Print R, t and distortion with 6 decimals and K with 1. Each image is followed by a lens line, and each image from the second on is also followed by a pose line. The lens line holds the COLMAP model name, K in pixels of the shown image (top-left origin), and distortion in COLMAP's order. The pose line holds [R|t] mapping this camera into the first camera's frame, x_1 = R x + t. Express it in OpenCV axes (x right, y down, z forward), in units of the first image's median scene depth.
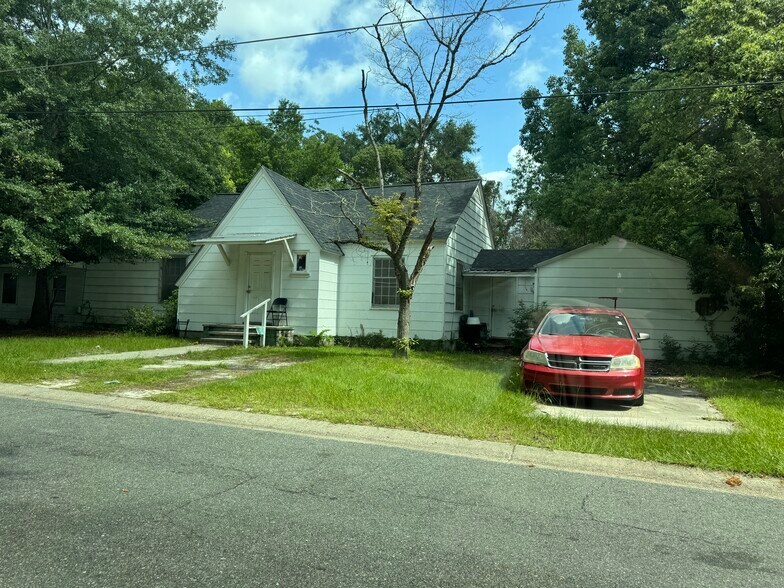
lens RADIAL K [[581.3, 0, 391.3], [0, 581.3, 293.6], [0, 0, 1]] dist [-0.002513, -0.000817]
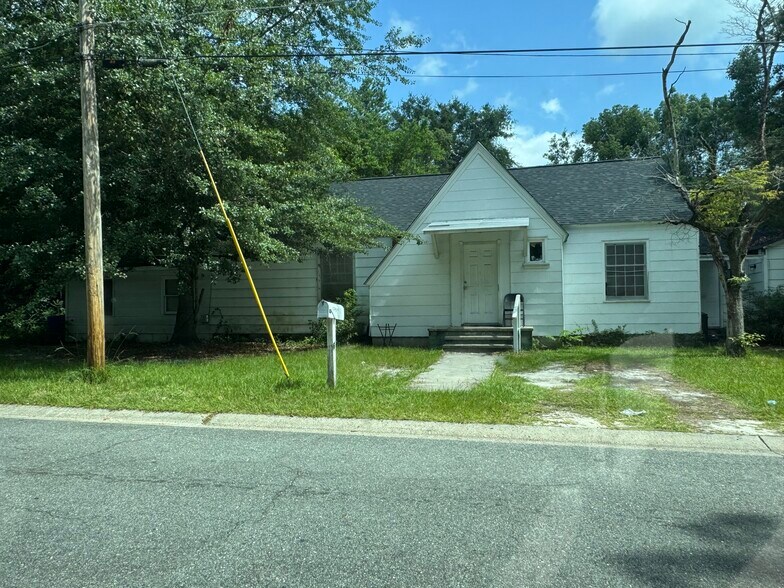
lens RADIAL K [[581.3, 0, 392.5], [0, 581.3, 294.6], [0, 0, 1]] dist [-0.002513, -0.000817]
pose [[0.995072, -0.043076, 0.089309, -0.427163], [0.042001, 0.999021, 0.013881, -0.010093], [-0.089820, -0.010061, 0.995907, 0.156651]]
